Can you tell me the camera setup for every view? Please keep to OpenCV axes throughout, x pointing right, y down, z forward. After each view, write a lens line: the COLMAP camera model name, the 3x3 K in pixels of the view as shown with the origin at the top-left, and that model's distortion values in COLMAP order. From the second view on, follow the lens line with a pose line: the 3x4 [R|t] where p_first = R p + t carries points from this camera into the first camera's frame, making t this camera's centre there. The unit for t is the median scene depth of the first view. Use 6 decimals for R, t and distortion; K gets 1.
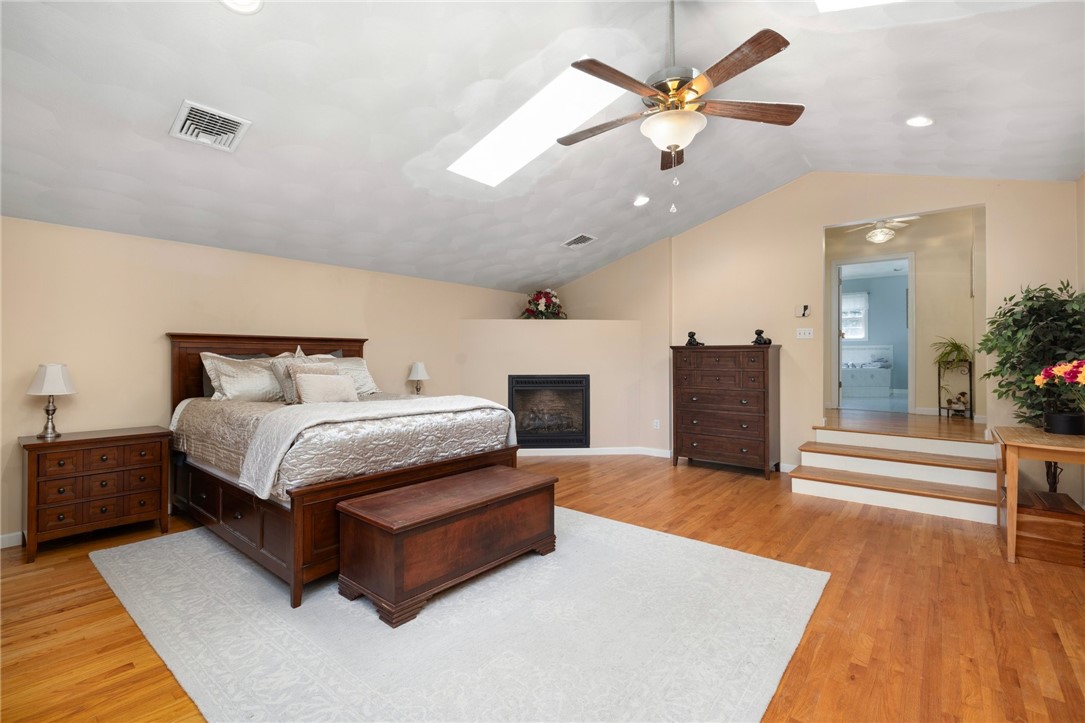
lens RADIAL K [[483.3, 0, 537.5], [0, 483.3, 359.1], [0, 0, 1]] dist [-0.022650, -0.000123]
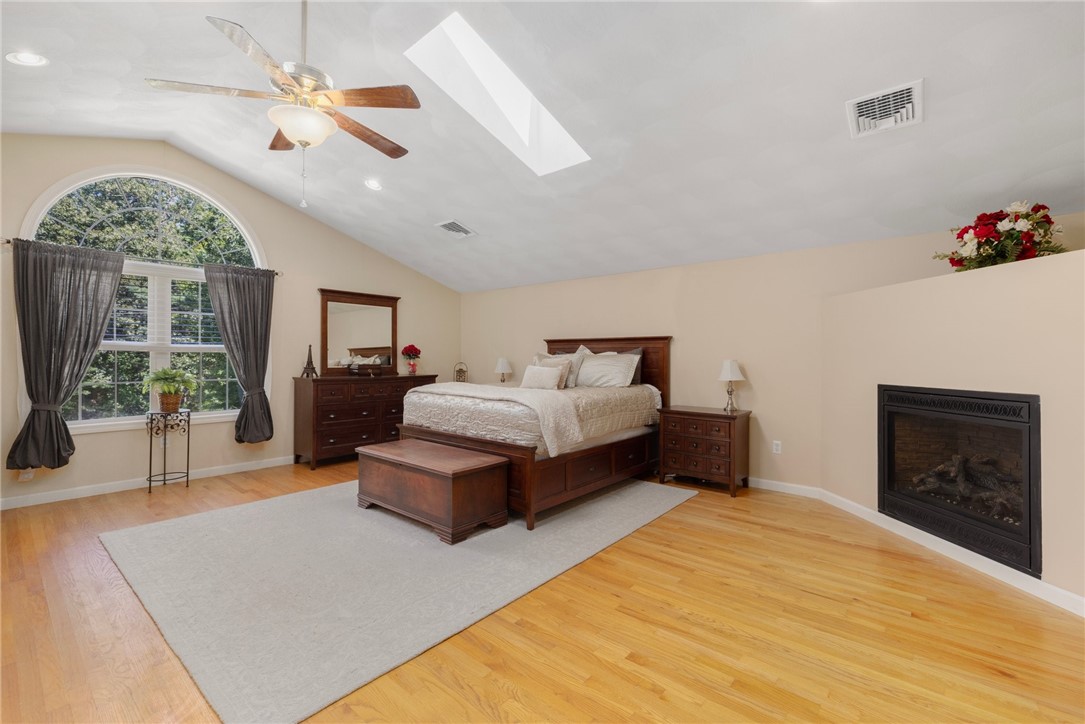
lens RADIAL K [[472.3, 0, 536.6], [0, 472.3, 359.3], [0, 0, 1]] dist [0.016603, -0.000004]
pose [[-0.012064, 0.009142, -0.999885, 0.798141], [-0.004013, 0.999950, 0.009191, -0.000009], [0.999919, 0.004124, -0.012027, 0.929776]]
